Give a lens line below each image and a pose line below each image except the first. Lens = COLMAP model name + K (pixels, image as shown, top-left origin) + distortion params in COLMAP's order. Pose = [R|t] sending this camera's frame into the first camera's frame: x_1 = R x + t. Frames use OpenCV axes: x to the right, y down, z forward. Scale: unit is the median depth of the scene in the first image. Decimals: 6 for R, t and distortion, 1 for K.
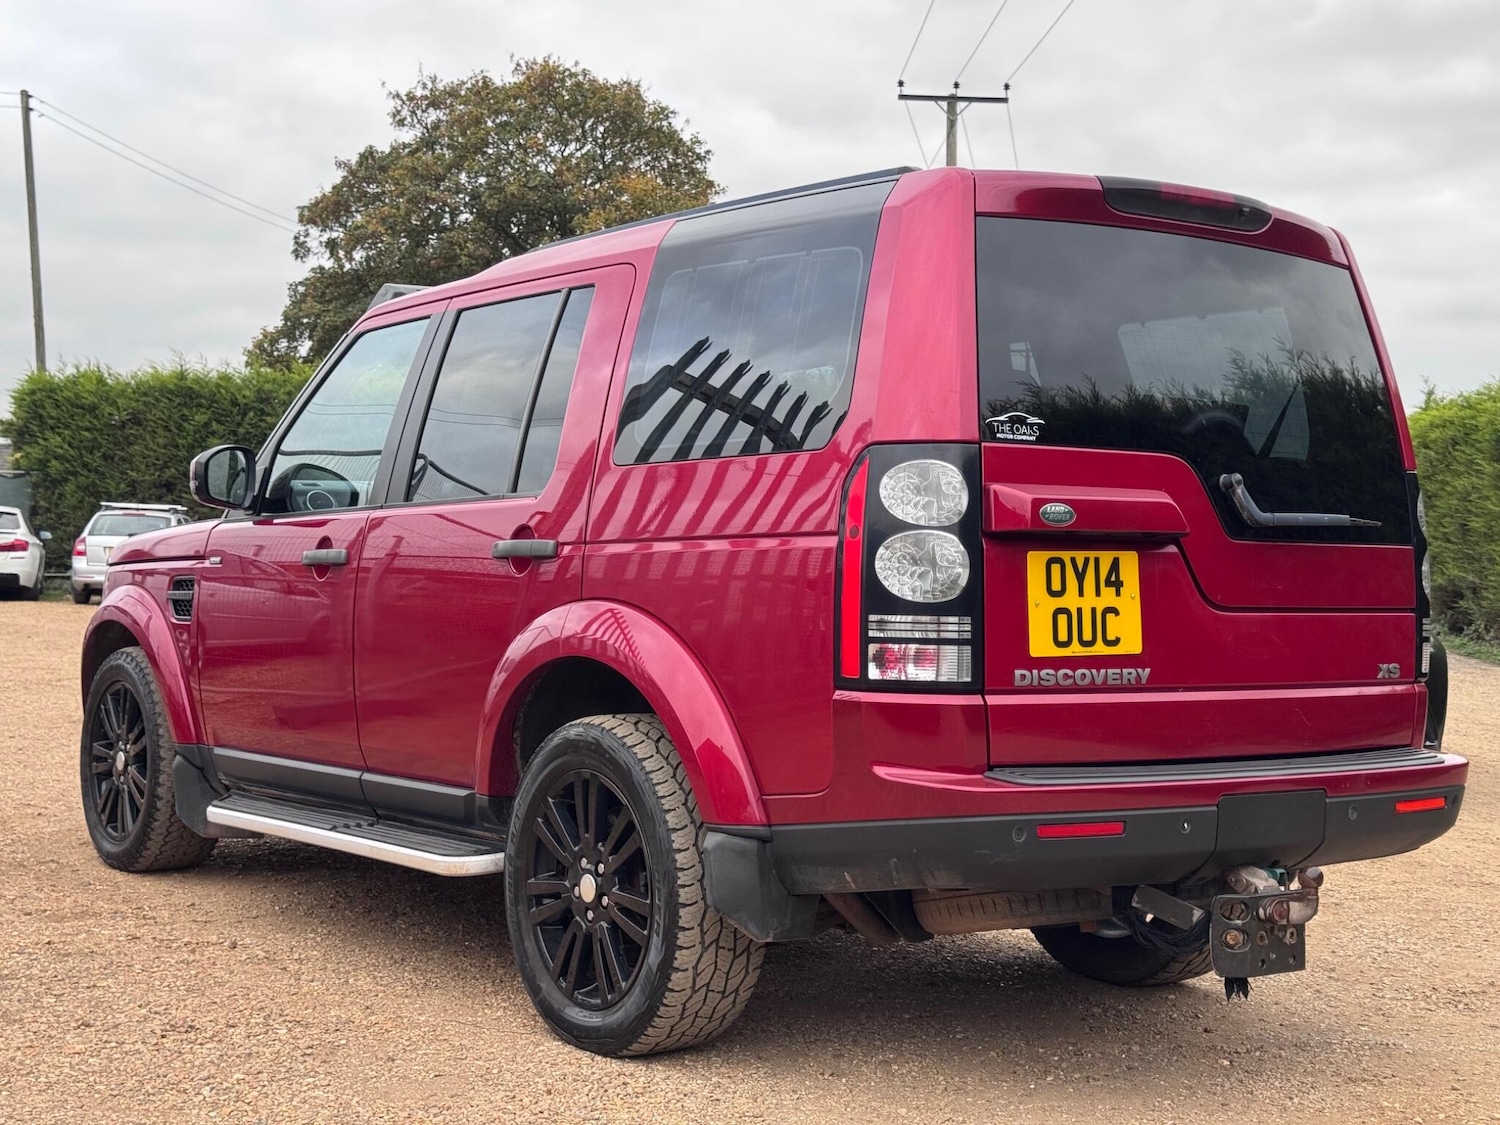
lens RADIAL K [[2116.3, 0, 732.0], [0, 2116.3, 566.8], [0, 0, 1]] dist [0.107434, 0.000000]
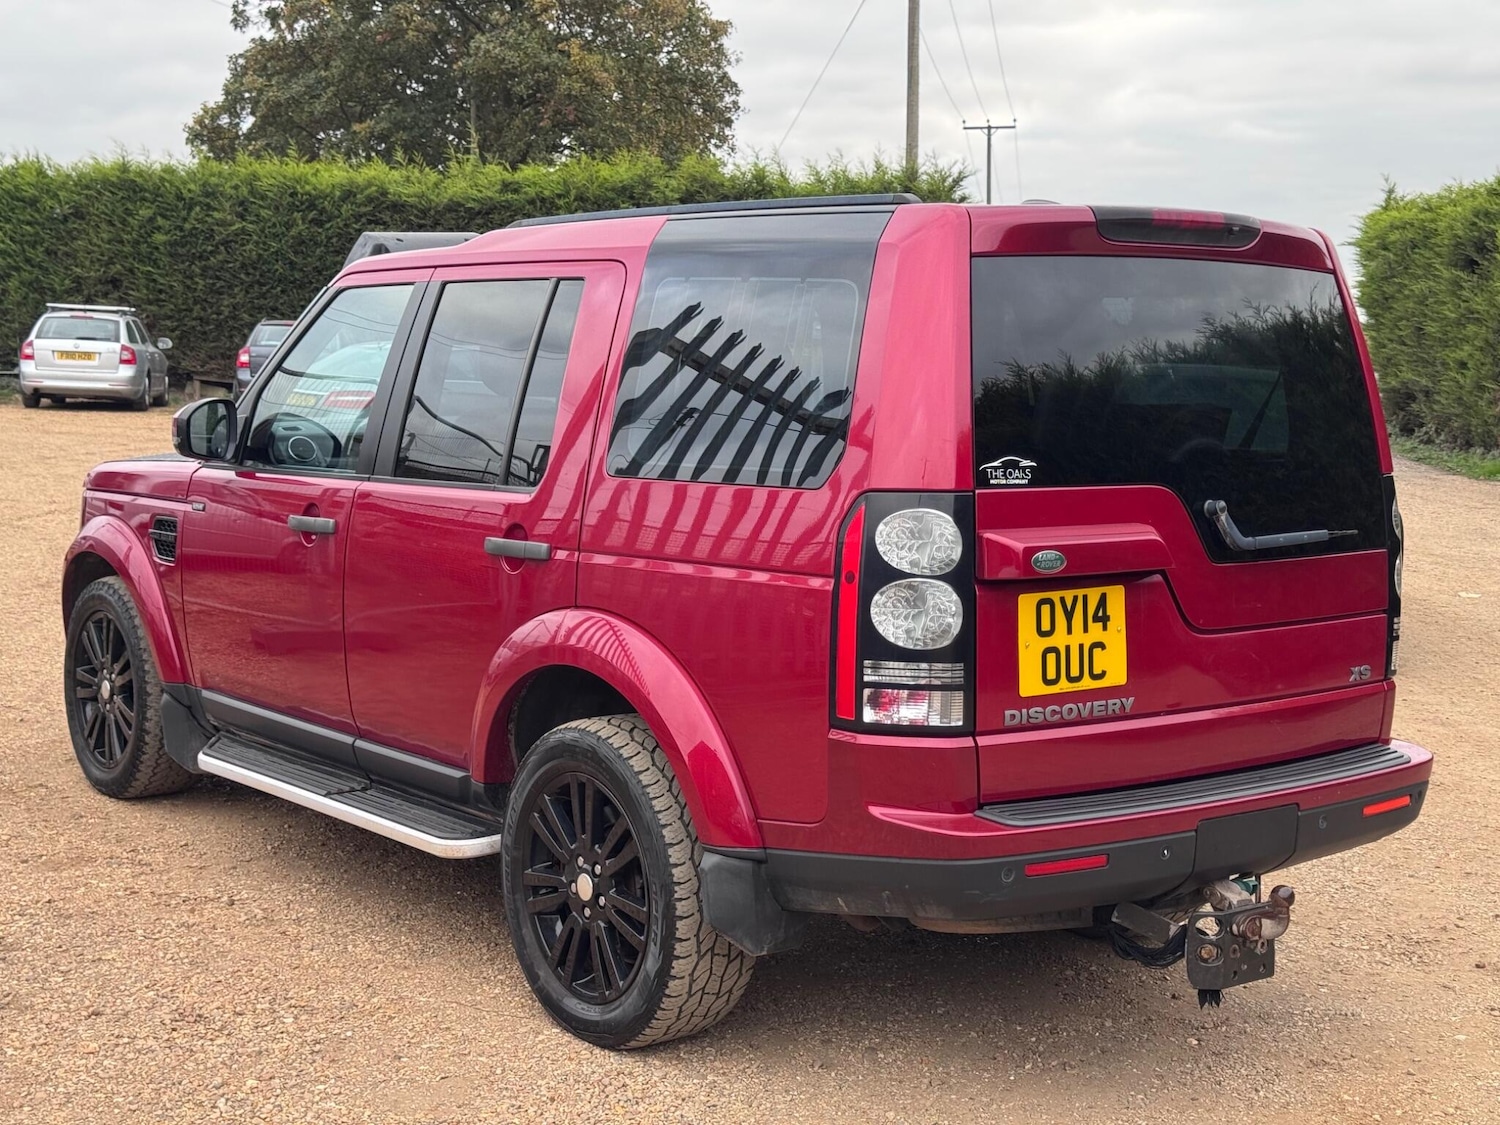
lens RADIAL K [[2116.3, 0, 748.6], [0, 2116.3, 571.5], [0, 0, 1]] dist [0.107434, 0.000000]
pose [[0.999562, -0.002888, 0.029469, -0.017786], [-0.000398, 0.993833, 0.110891, -0.111876], [-0.029608, -0.110854, 0.993396, -0.009340]]
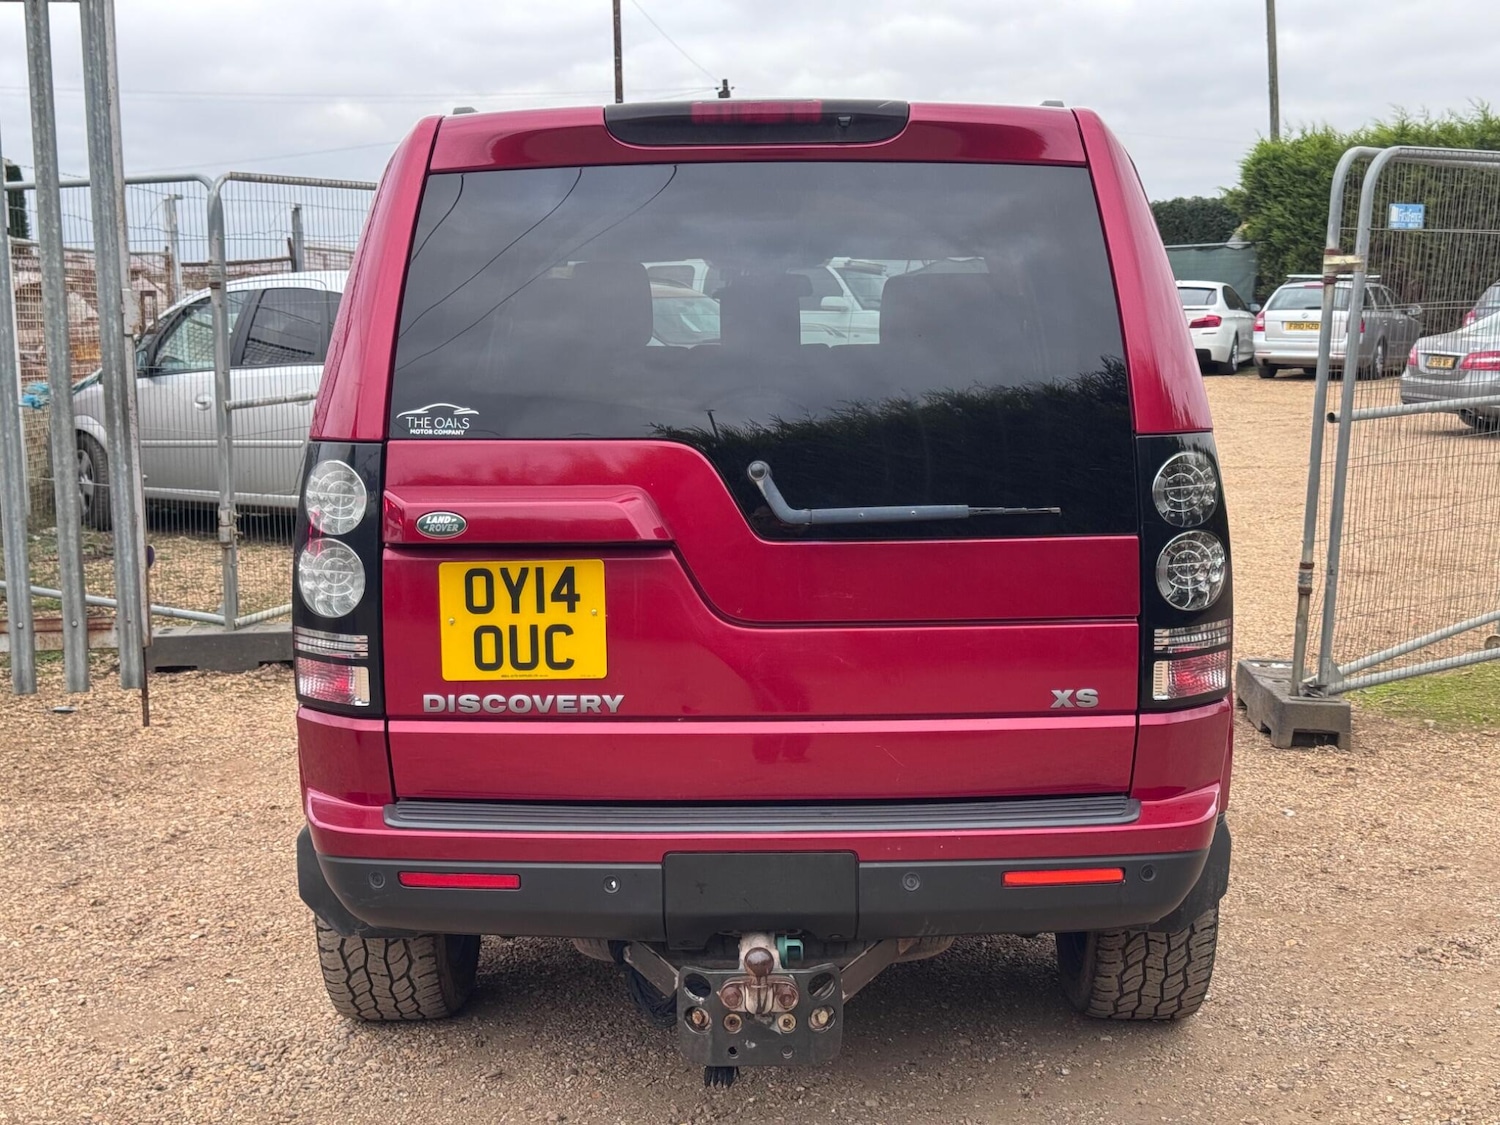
lens RADIAL K [[2116.3, 0, 750.1], [0, 2116.3, 561.8], [0, 0, 1]] dist [0.107434, 0.000000]
pose [[0.801621, 0.045338, -0.596111, 0.655924], [0.025684, 0.993588, 0.110106, -0.086575], [0.597281, -0.103574, 0.795316, 0.315355]]
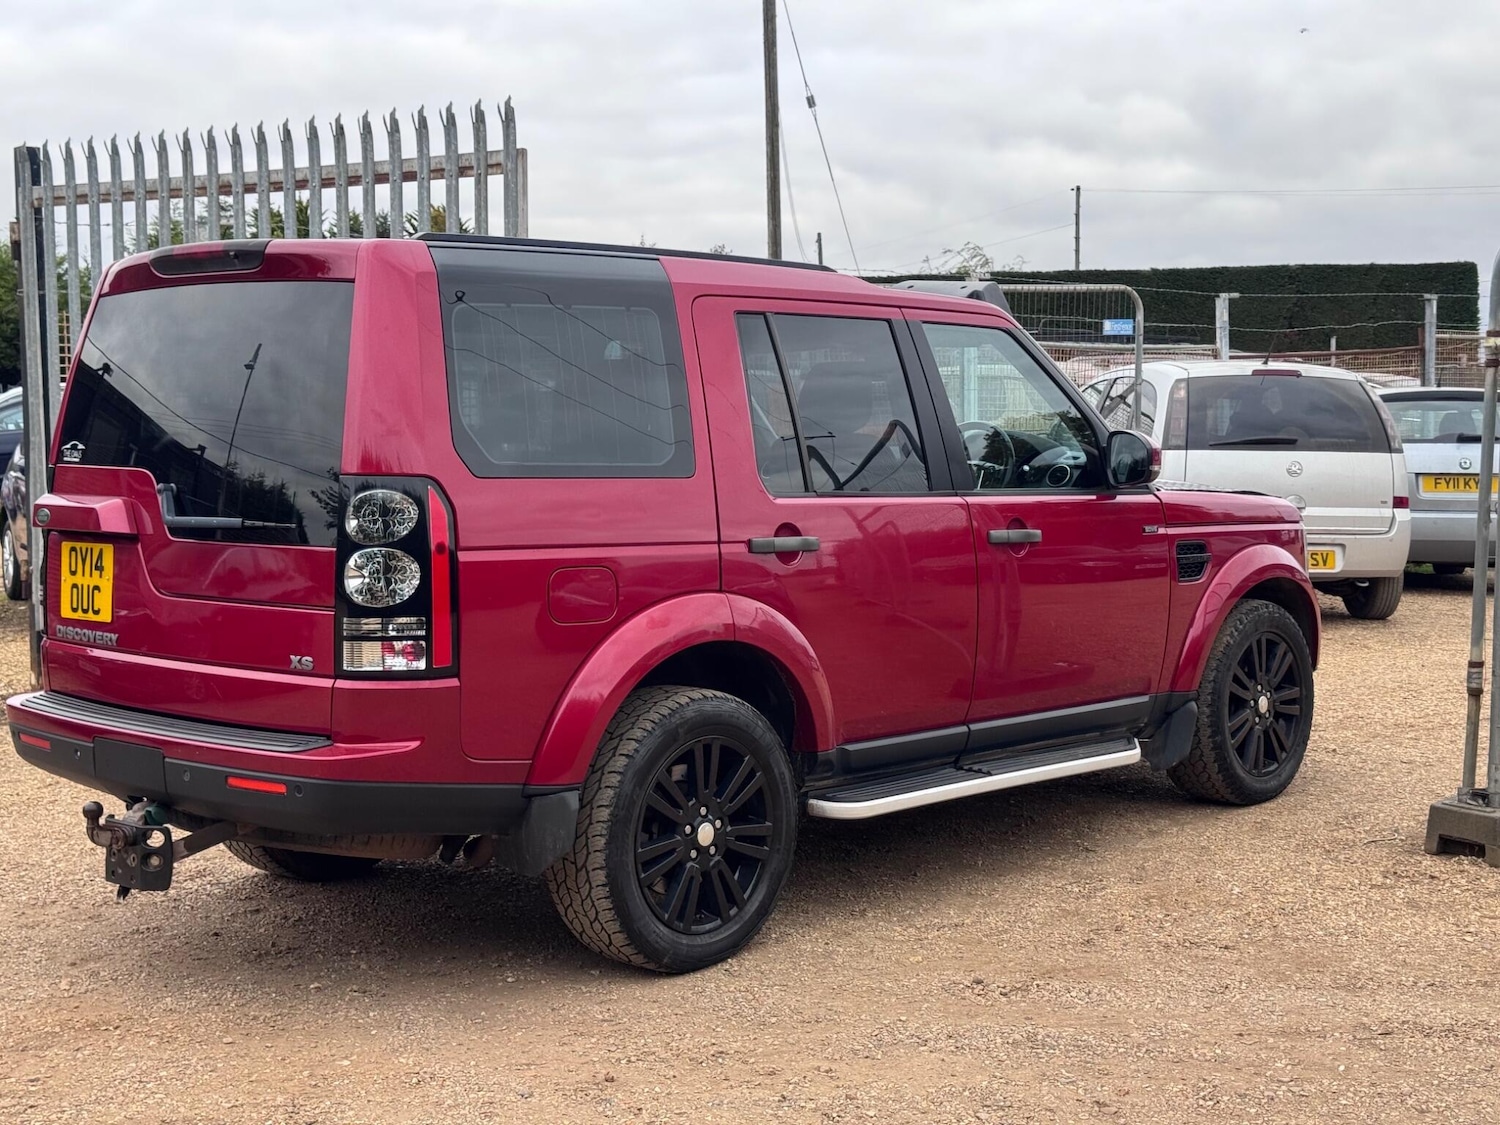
lens RADIAL K [[2116.3, 0, 753.3], [0, 2116.3, 553.2], [0, 0, 1]] dist [0.107434, 0.000000]
pose [[0.197884, 0.048588, -0.979021, 1.370851], [0.006737, 0.998680, 0.050926, -0.058286], [0.980202, -0.016673, 0.197295, 0.991711]]
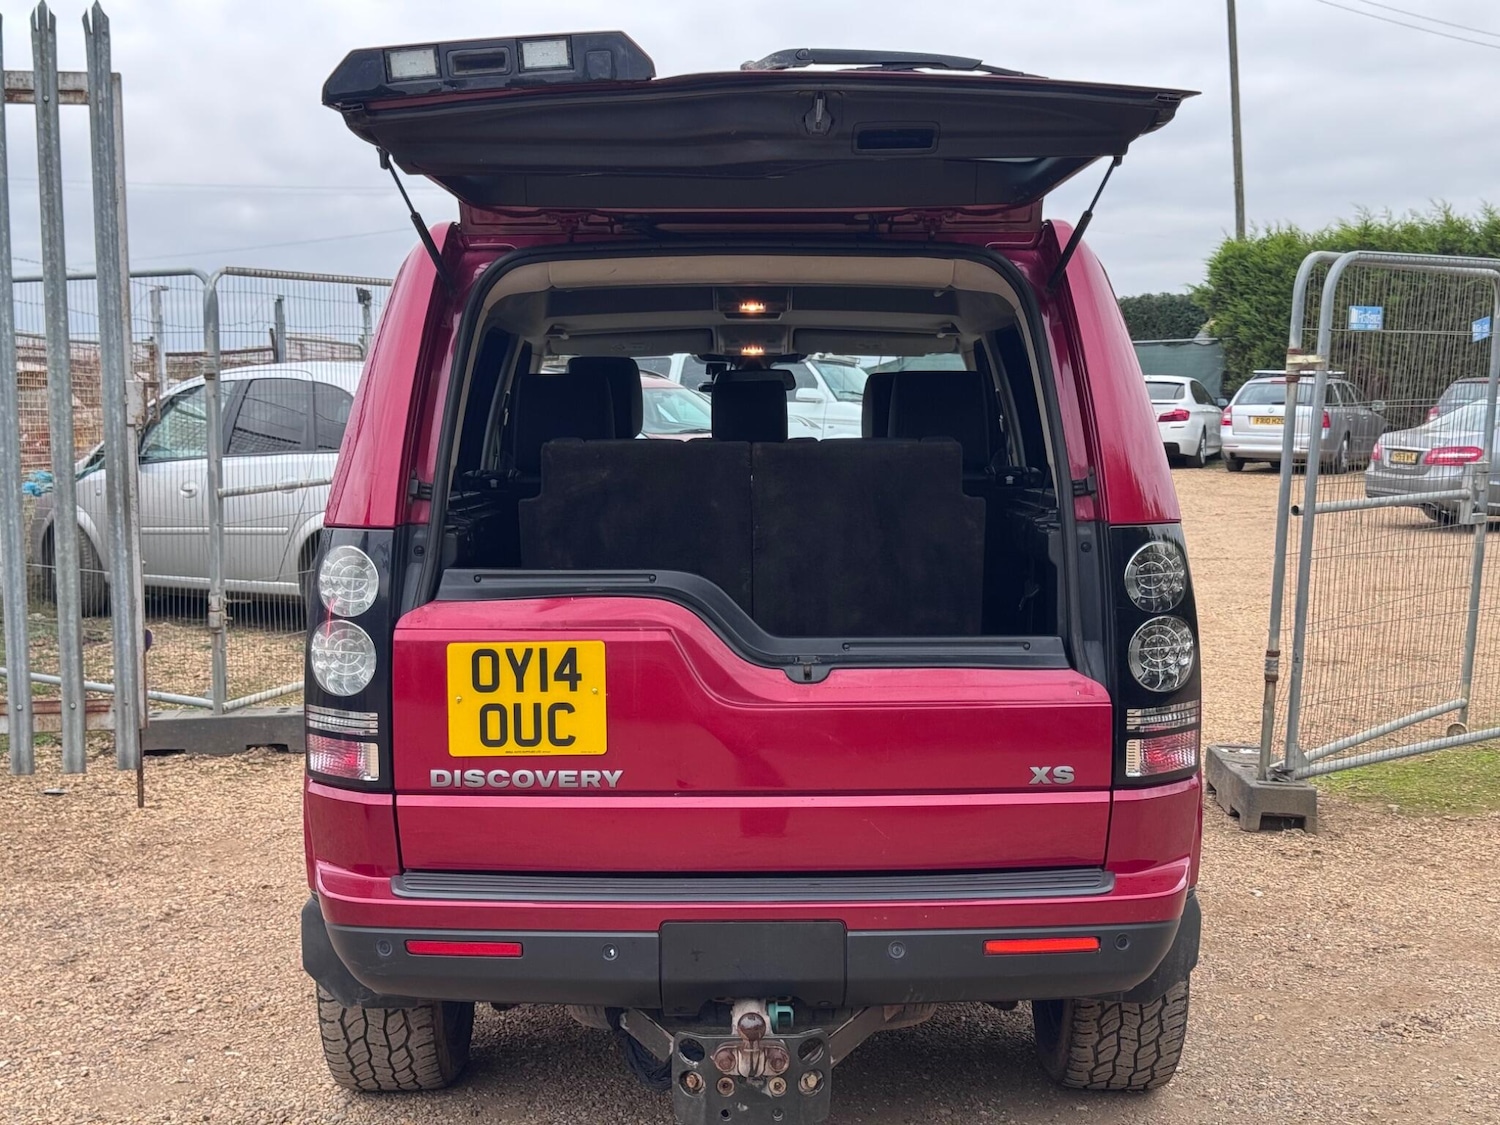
lens RADIAL K [[2116.3, 0, 754.3], [0, 2116.3, 572.0], [0, 0, 1]] dist [0.107434, 0.000000]
pose [[0.810651, 0.026419, -0.584934, 0.672608], [0.020230, 0.997121, 0.073072, -0.088129], [0.585181, -0.071069, 0.807783, 0.279009]]
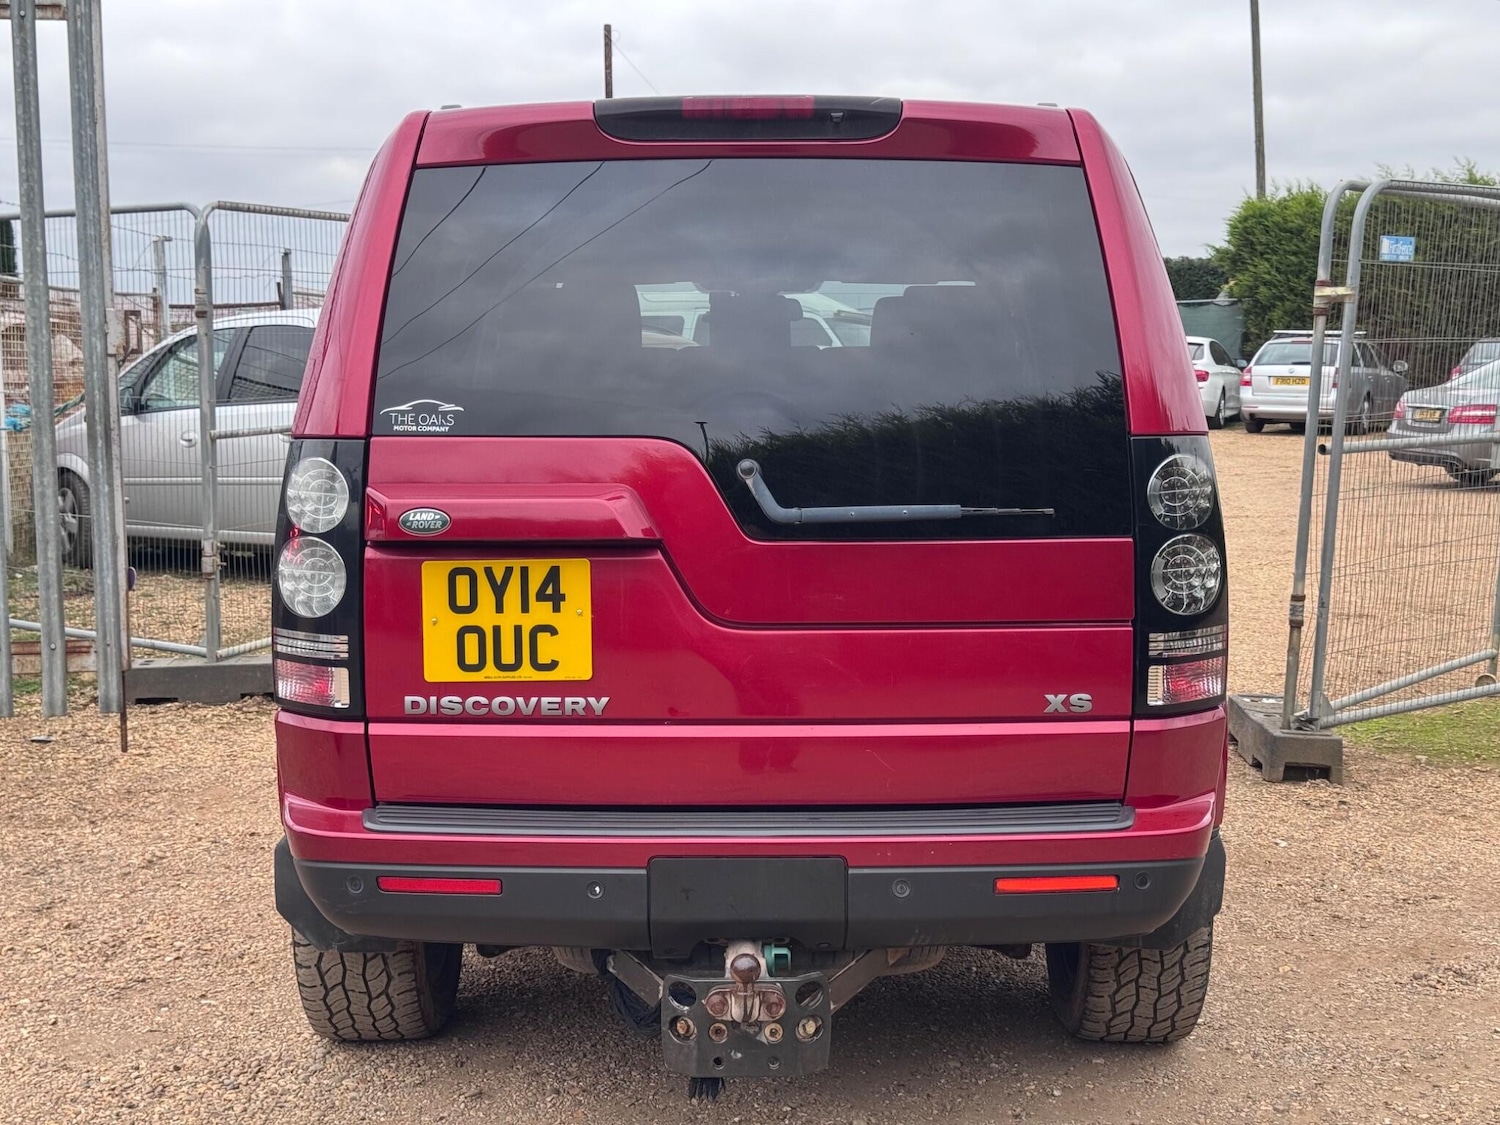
lens RADIAL K [[2116.3, 0, 752.2], [0, 2116.3, 566.4], [0, 0, 1]] dist [0.107434, 0.000000]
pose [[0.805596, 0.035069, -0.591427, 0.648933], [0.019236, 0.996172, 0.085271, -0.065338], [0.592153, -0.080071, 0.801838, 0.323070]]
